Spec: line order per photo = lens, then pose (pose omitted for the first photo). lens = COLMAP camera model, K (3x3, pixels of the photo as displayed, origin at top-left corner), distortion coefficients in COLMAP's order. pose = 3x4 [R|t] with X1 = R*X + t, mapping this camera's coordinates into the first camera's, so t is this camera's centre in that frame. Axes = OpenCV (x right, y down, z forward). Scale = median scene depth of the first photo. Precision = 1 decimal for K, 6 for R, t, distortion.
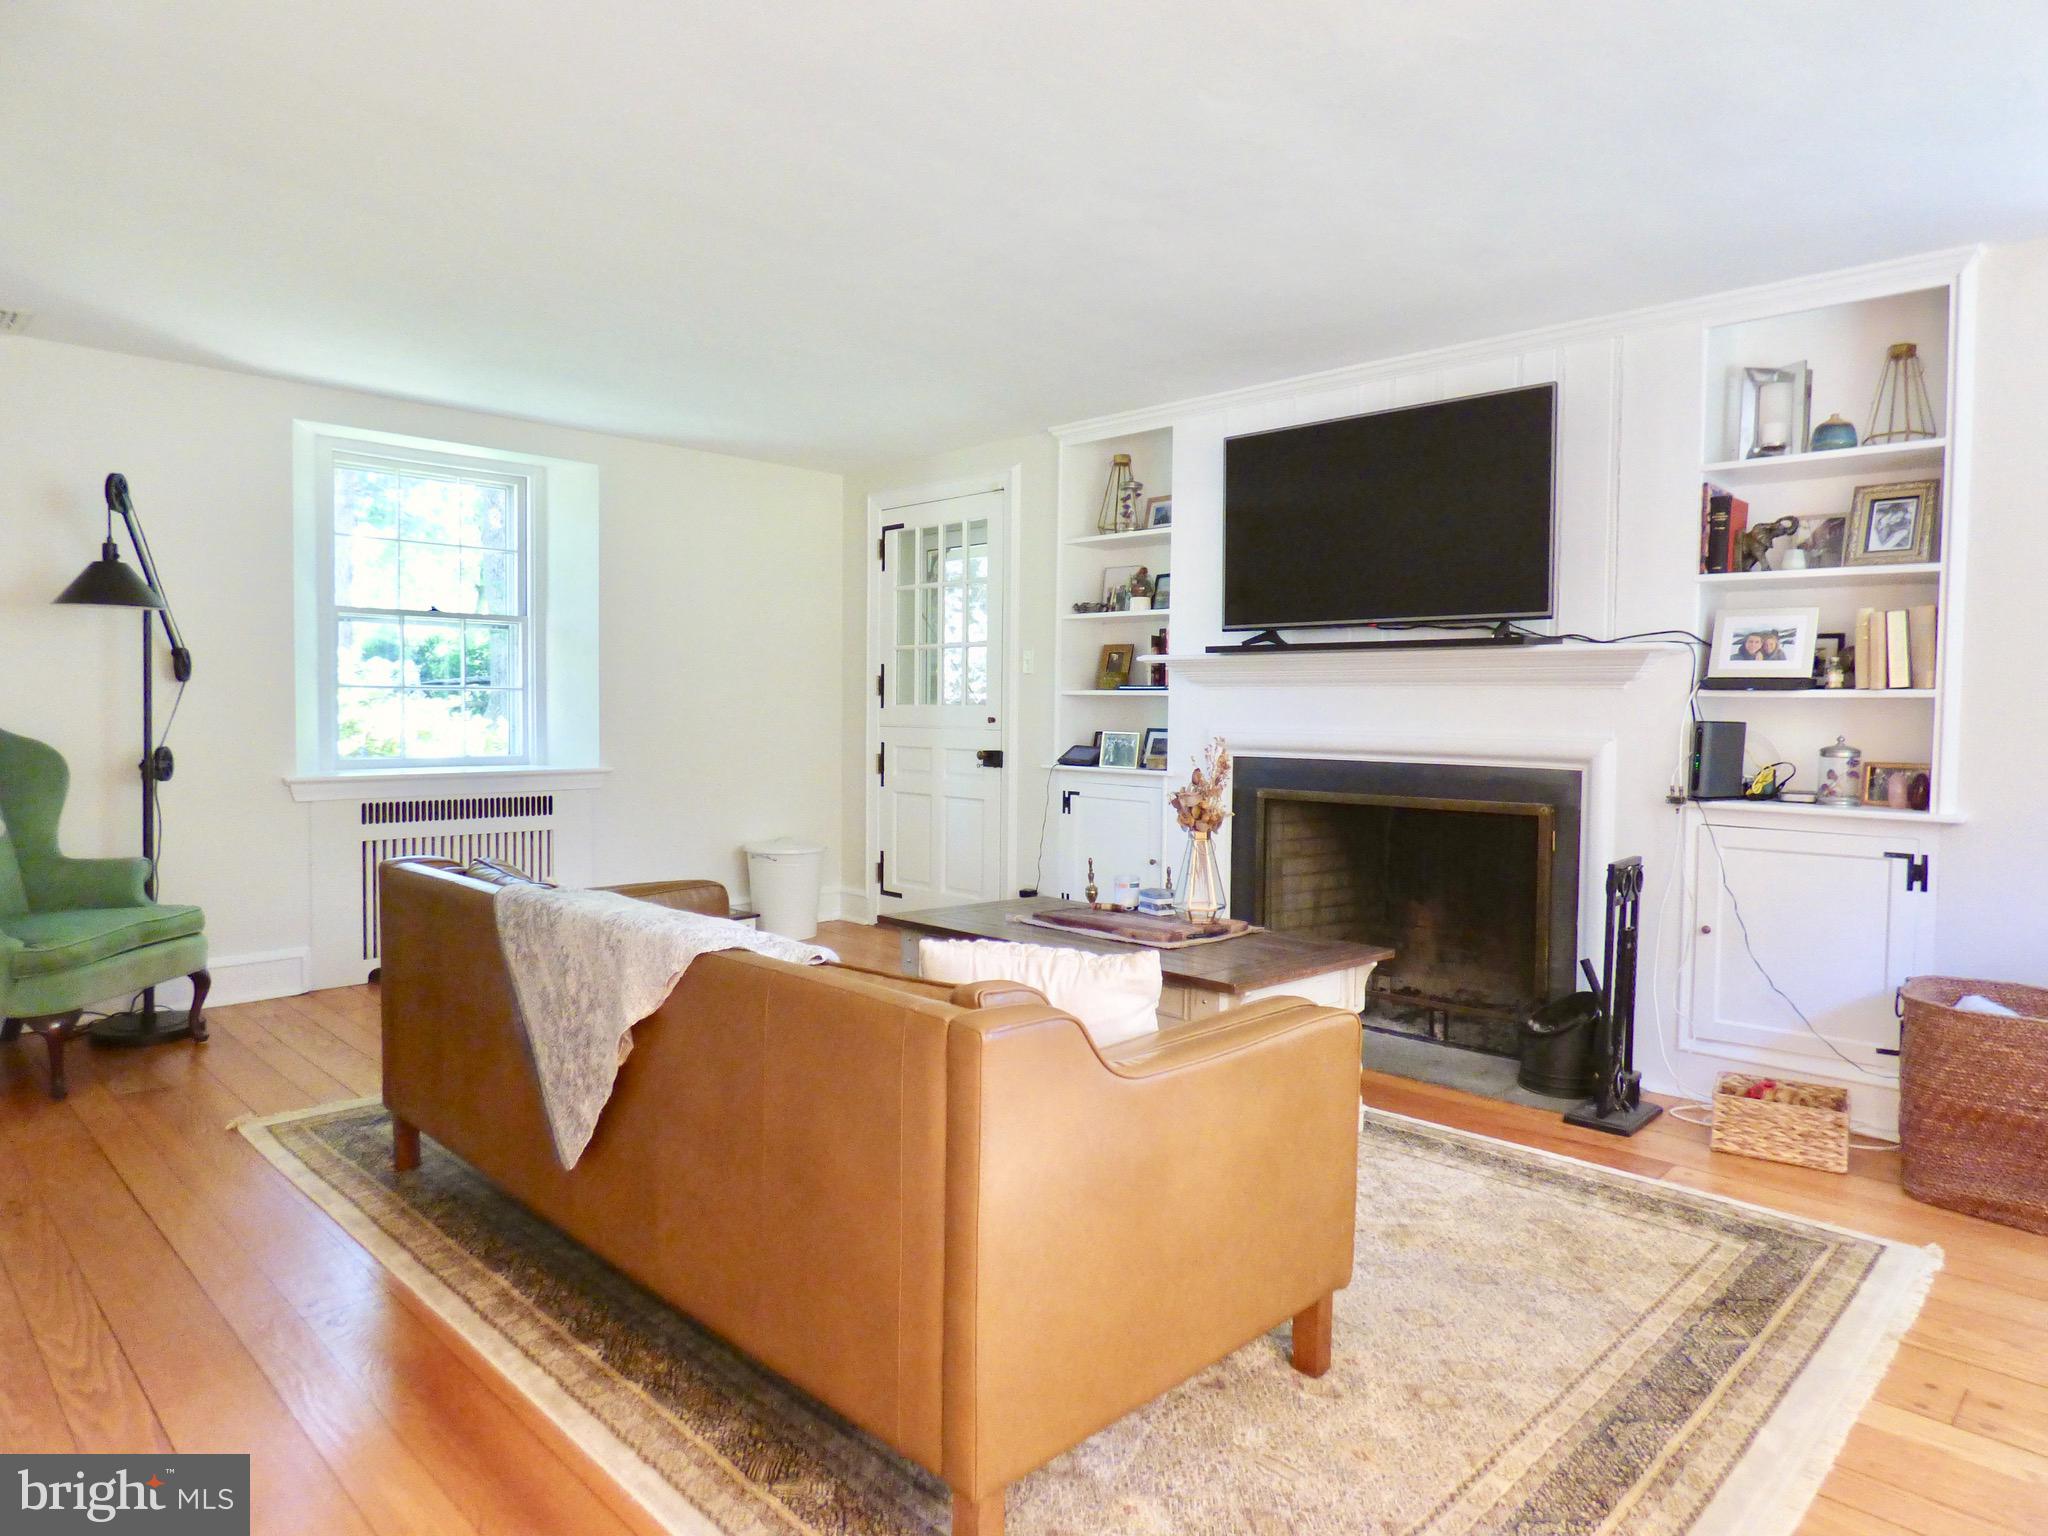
lens RADIAL K [[1244.4, 0, 1024.0], [0, 1244.4, 768.0], [0, 0, 1]] dist [0.003102, -0.024821]
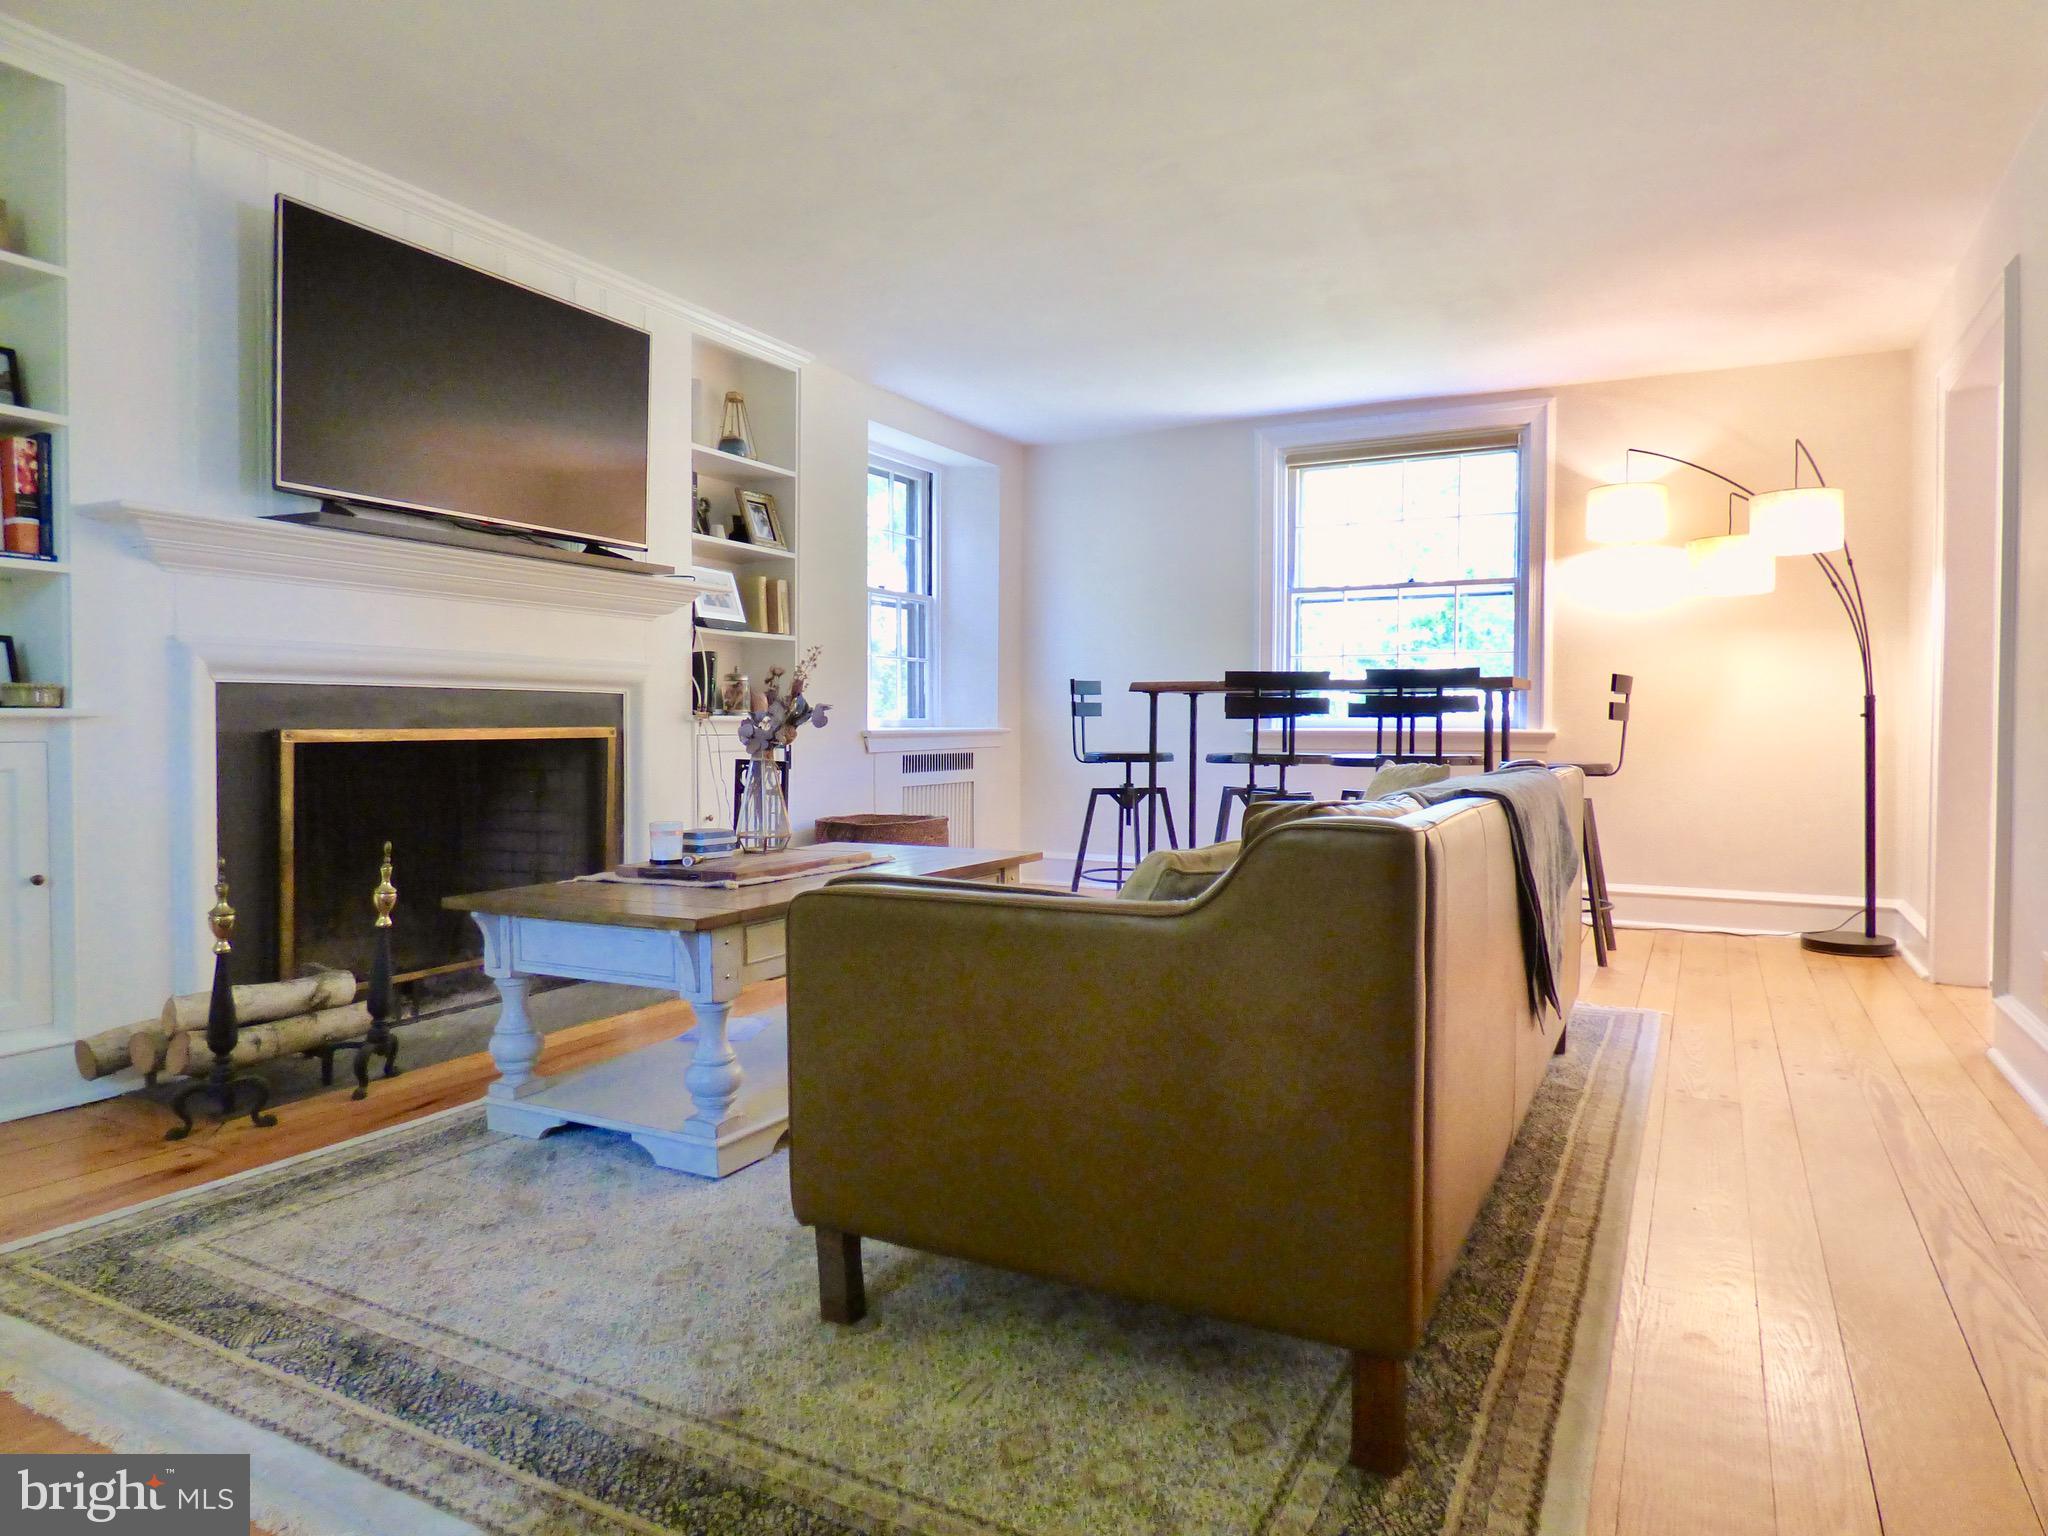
lens RADIAL K [[1274.3, 0, 1024.0], [0, 1274.3, 755.1], [0, 0, 1]] dist [-0.040649, 0.048842]
pose [[-0.284041, -0.032738, 0.958253, -0.819092], [0.040394, 0.998121, 0.046074, 0.021050], [-0.957961, 0.051795, -0.282185, 1.135873]]
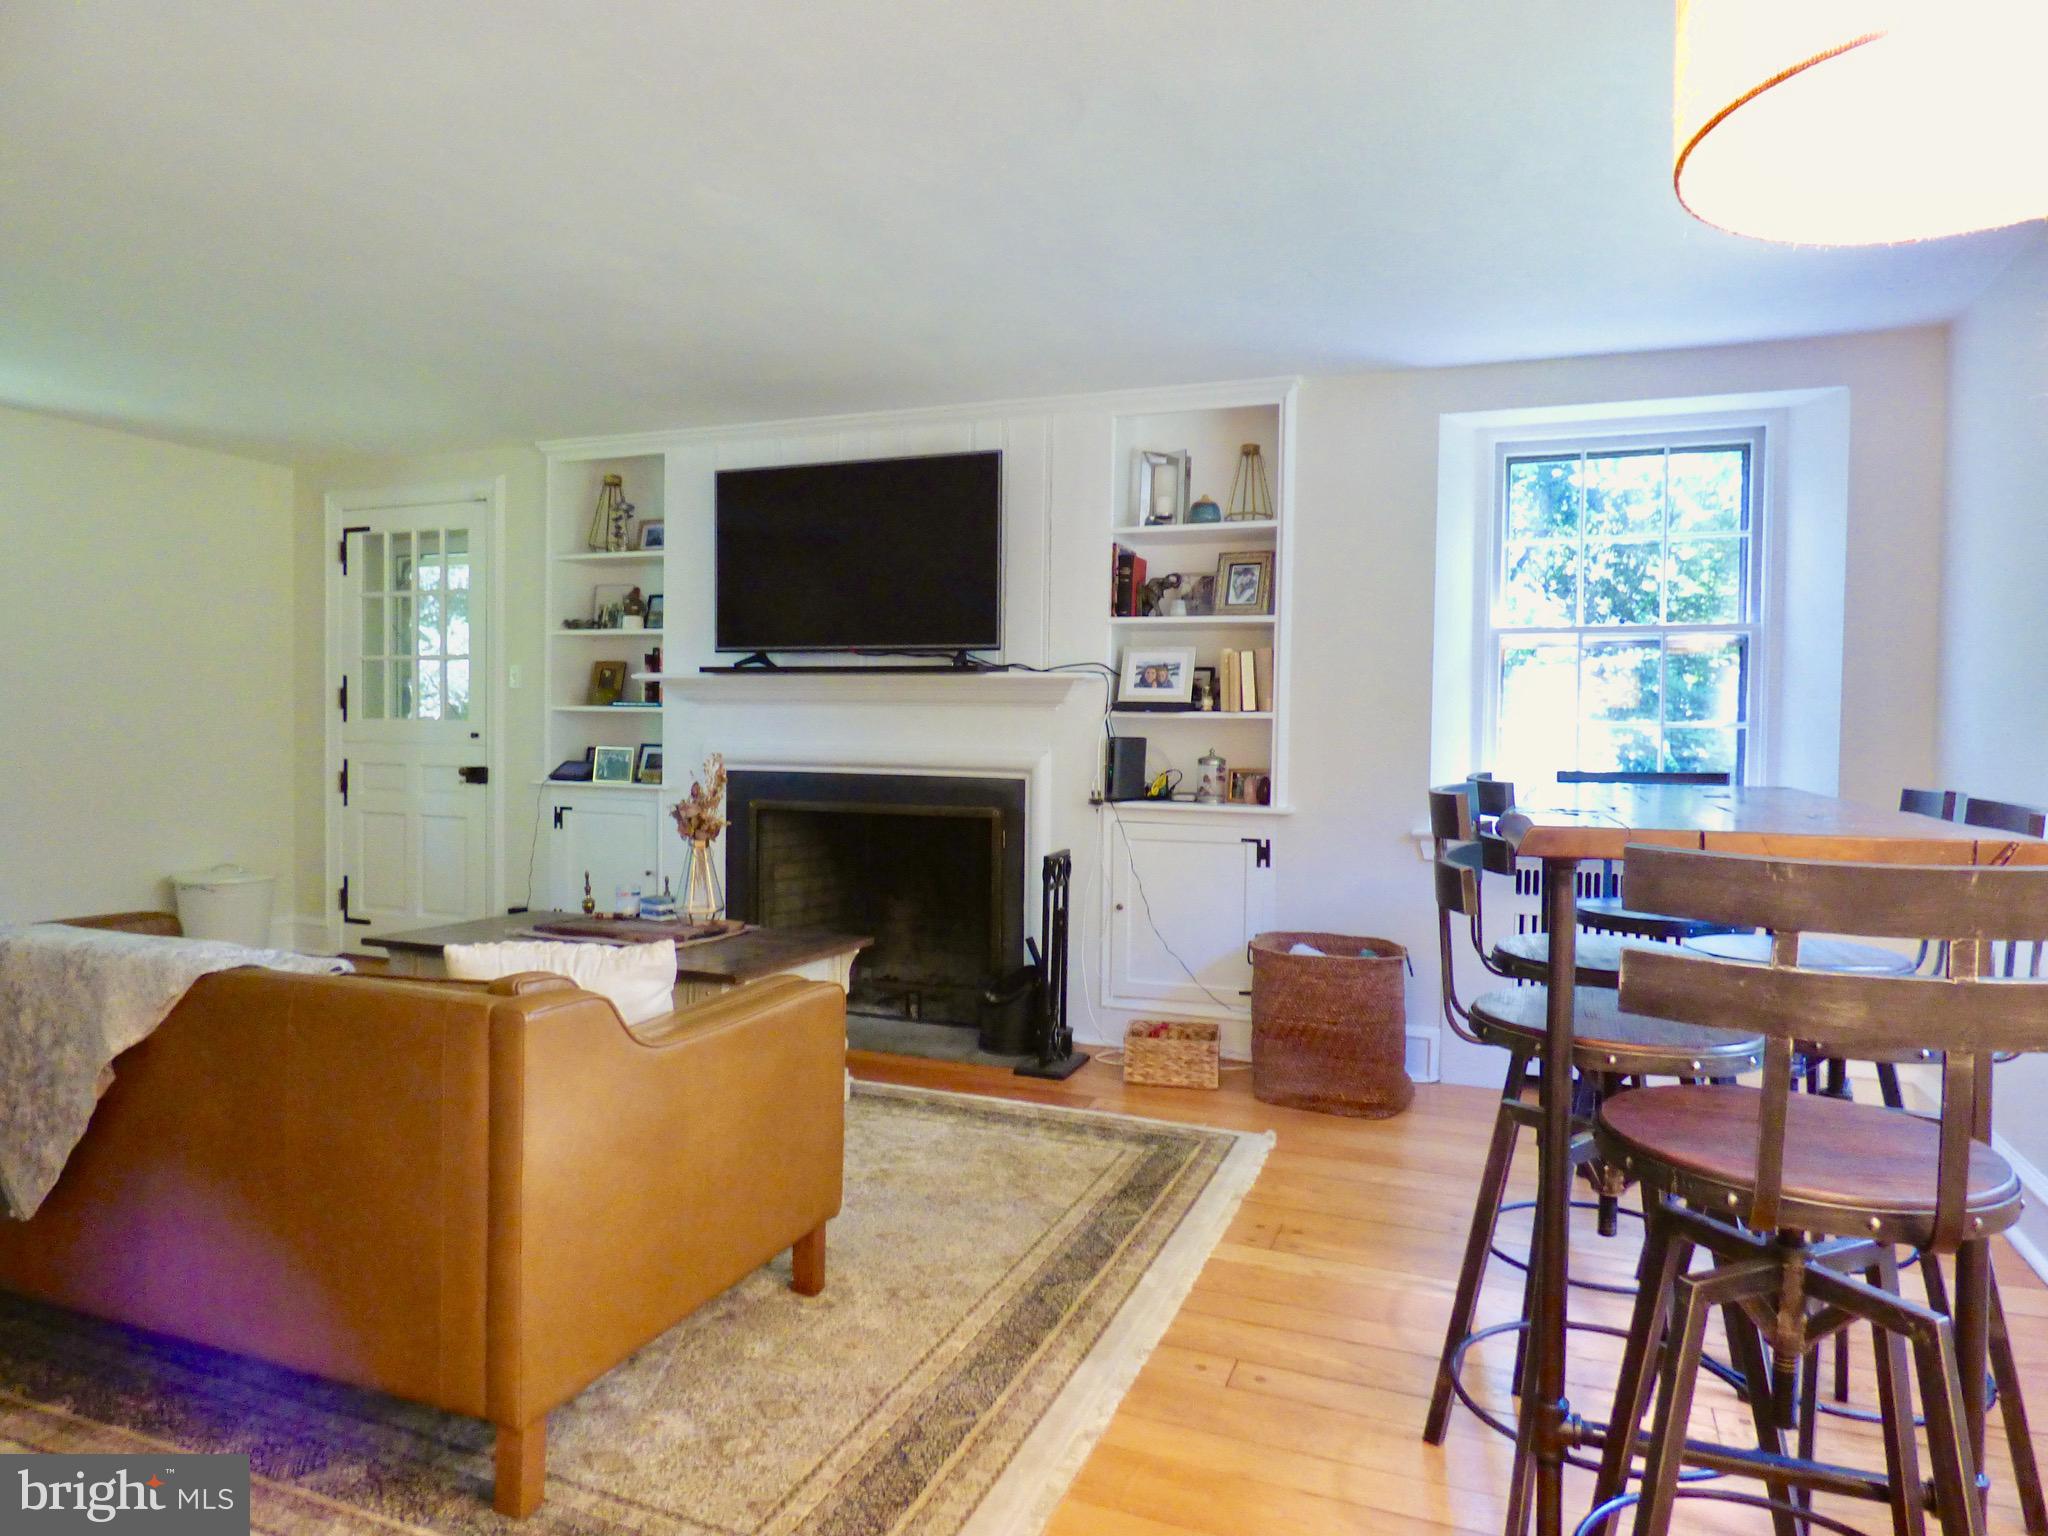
lens RADIAL K [[1274.3, 0, 1024.0], [0, 1274.3, 755.1], [0, 0, 1]] dist [-0.040649, 0.048842]
pose [[0.919882, -0.007854, 0.392118, -0.032496], [0.015539, 0.999744, -0.016429, -0.000409], [-0.391888, 0.021206, 0.919768, -0.132131]]
